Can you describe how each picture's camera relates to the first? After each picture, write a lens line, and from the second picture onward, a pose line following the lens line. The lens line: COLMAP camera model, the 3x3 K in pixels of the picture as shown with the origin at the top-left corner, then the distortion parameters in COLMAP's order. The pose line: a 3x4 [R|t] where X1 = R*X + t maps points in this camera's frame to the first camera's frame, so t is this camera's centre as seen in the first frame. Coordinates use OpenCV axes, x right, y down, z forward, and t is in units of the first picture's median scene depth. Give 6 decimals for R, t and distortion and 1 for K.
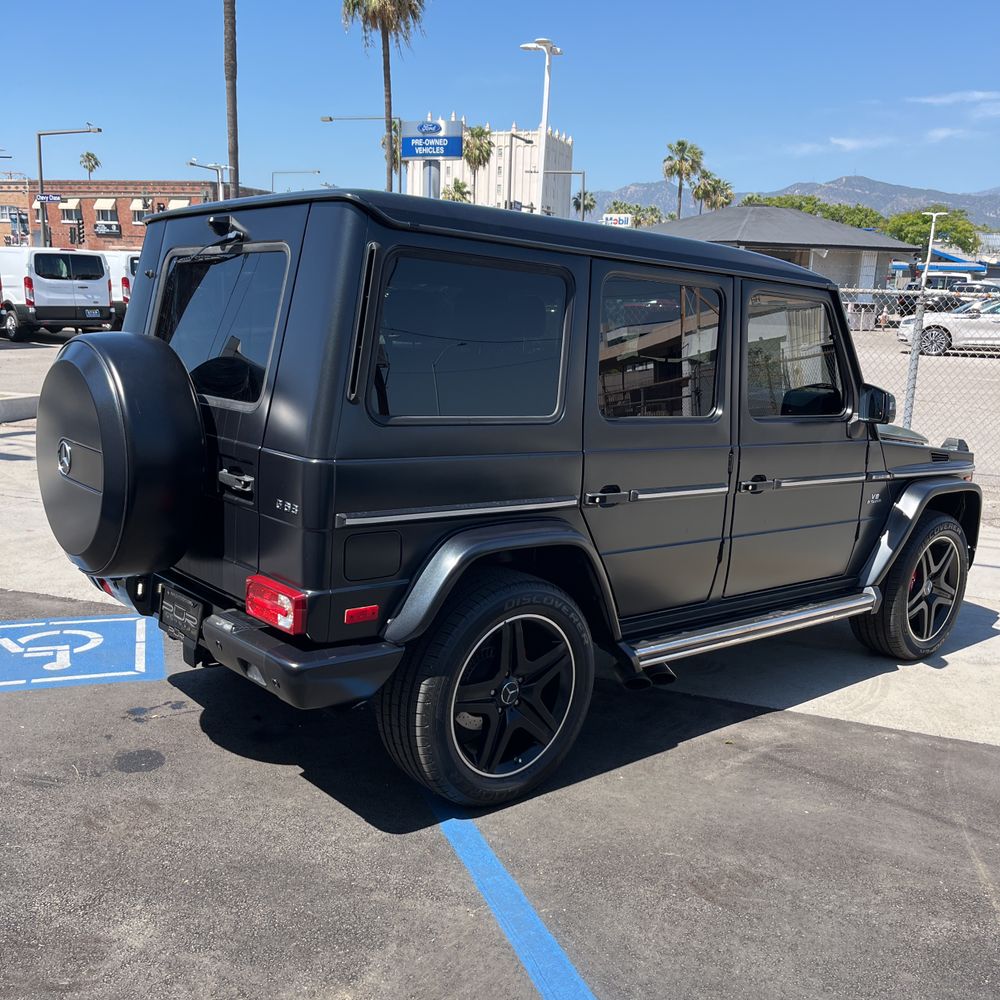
lens RADIAL K [[1020.9, 0, 499.5], [0, 1020.9, 494.6], [0, 0, 1]] dist [0.049677, -0.046724]
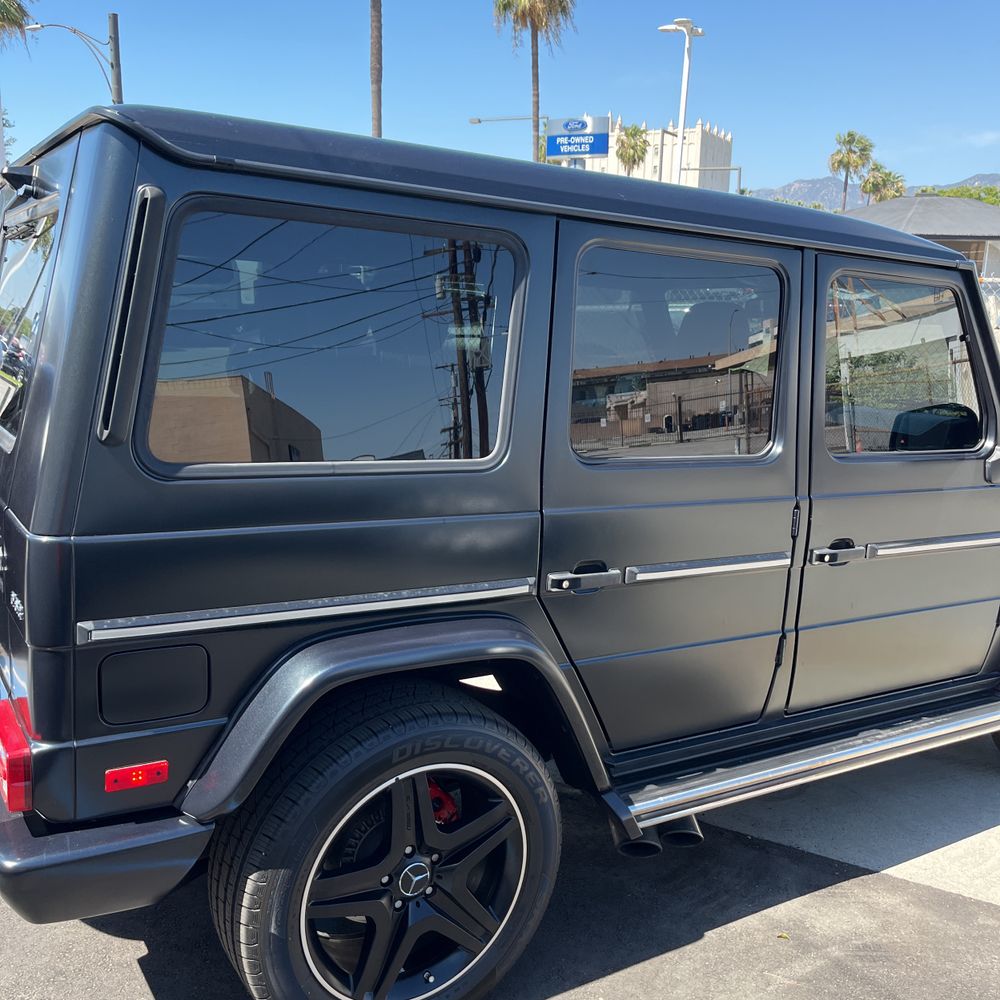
lens RADIAL K [[1025.1, 0, 500.0], [0, 1025.1, 500.0], [0, 0, 1]] dist [0.032744, -0.010234]
pose [[0.989283, 0.020241, -0.144599, 0.125847], [-0.019942, 0.999795, 0.003518, -0.043226], [0.144641, -0.000597, 0.989484, 0.284618]]
